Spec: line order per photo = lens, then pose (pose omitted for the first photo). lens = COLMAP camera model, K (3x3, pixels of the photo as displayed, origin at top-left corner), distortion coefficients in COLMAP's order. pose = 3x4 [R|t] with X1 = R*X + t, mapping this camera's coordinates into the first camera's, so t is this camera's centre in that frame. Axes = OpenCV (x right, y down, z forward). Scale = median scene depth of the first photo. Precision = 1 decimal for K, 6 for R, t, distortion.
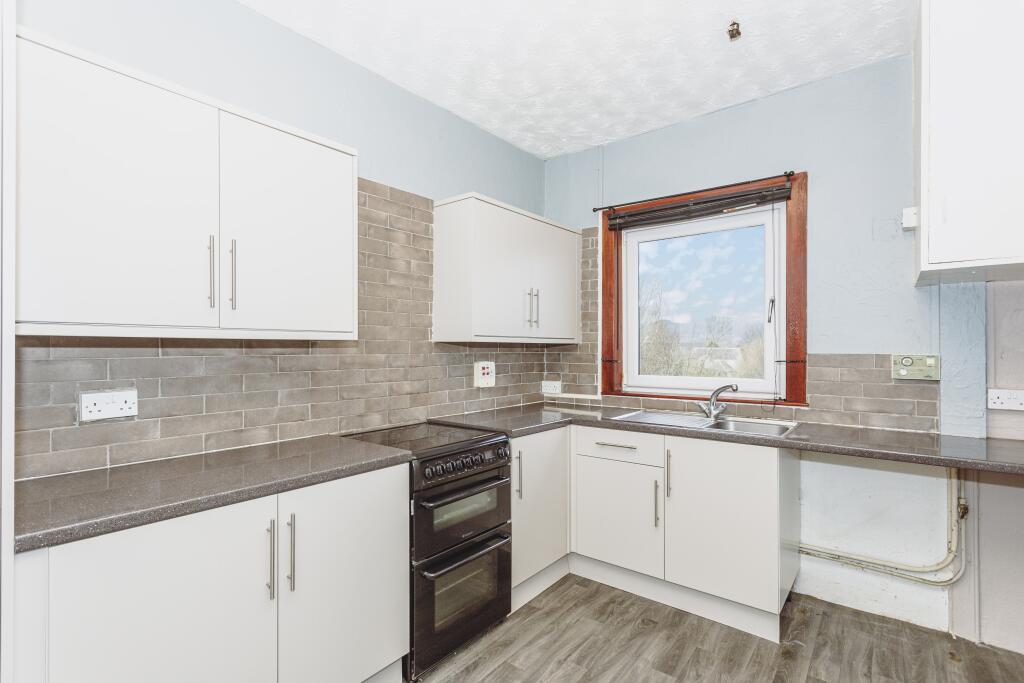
lens RADIAL K [[485.0, 0, 505.6], [0, 485.0, 345.1], [0, 0, 1]] dist [0.003773, 0.001031]
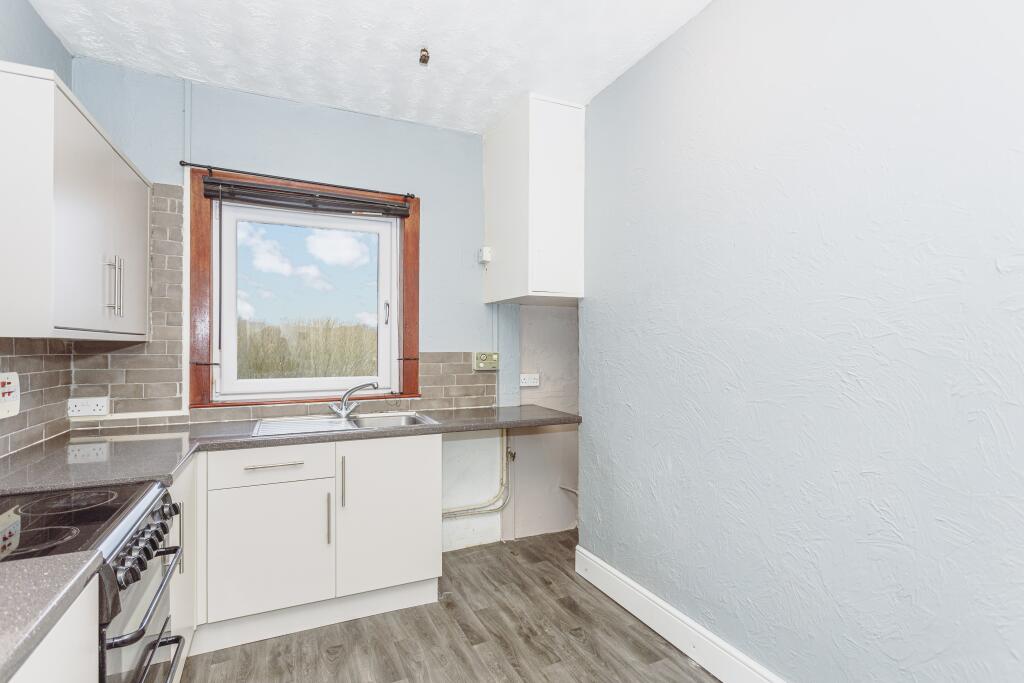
lens RADIAL K [[485.0, 0, 505.6], [0, 485.0, 345.1], [0, 0, 1]] dist [0.003773, 0.001031]
pose [[0.455546, 0.003222, 0.890207, -0.330087], [-0.006811, 0.999977, -0.000134, -0.001248], [-0.890186, -0.006002, 0.455557, 0.270776]]
